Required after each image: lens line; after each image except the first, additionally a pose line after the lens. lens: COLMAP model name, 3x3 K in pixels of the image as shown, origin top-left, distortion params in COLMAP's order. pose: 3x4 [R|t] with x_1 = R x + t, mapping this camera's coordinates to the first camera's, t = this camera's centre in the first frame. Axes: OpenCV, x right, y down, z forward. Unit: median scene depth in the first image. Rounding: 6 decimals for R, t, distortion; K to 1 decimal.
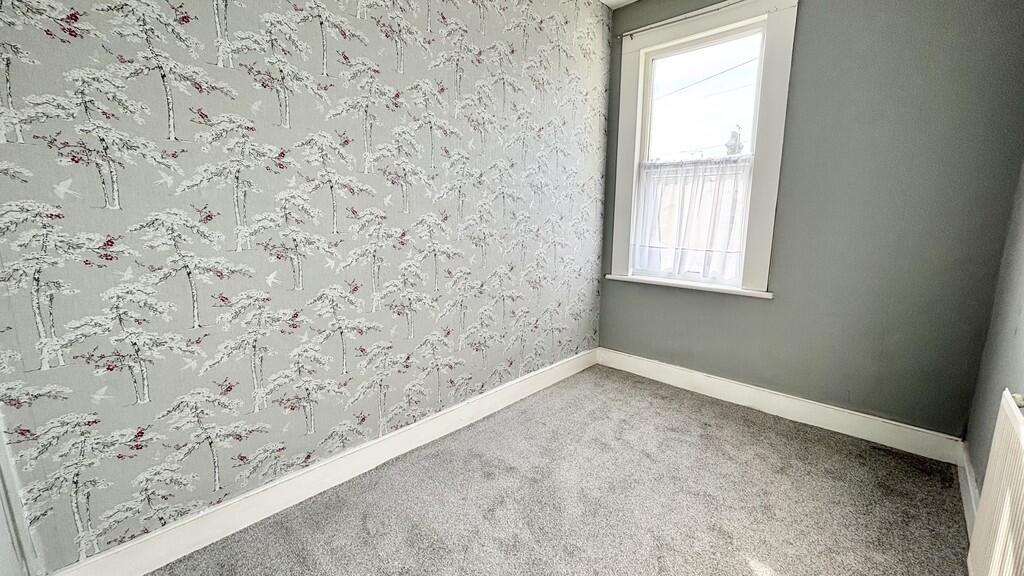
lens RADIAL K [[414.4, 0, 510.8], [0, 414.4, 291.7], [0, 0, 1]] dist [0.009457, -0.001504]
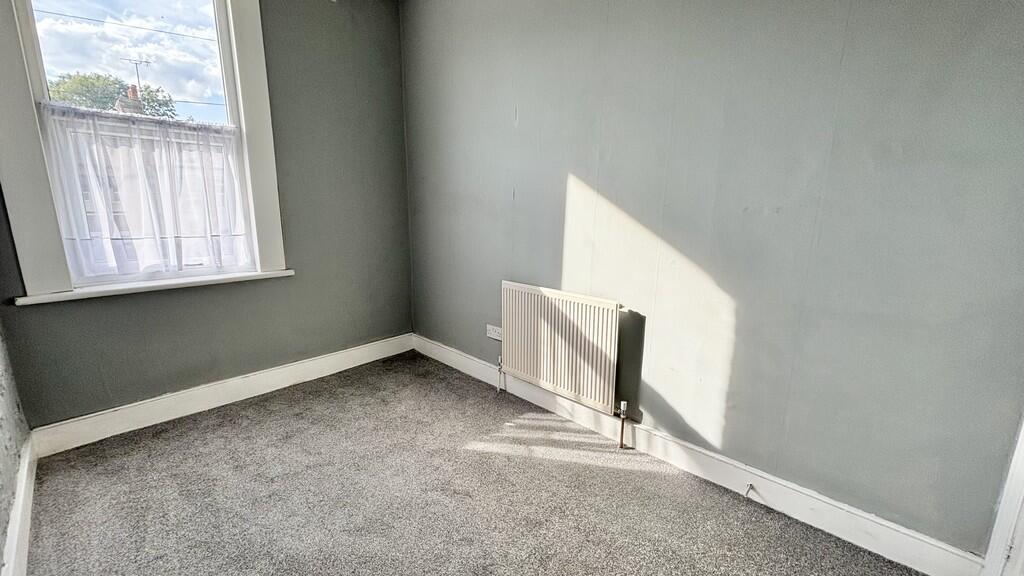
lens RADIAL K [[414.4, 0, 511.2], [0, 414.4, 285.7], [0, 0, 1]] dist [0.009457, -0.001504]
pose [[-0.000133, -0.204365, 0.978895, -0.378116], [0.172139, 0.964278, 0.201337, -0.069395], [-0.985073, 0.168532, 0.035051, 0.408003]]
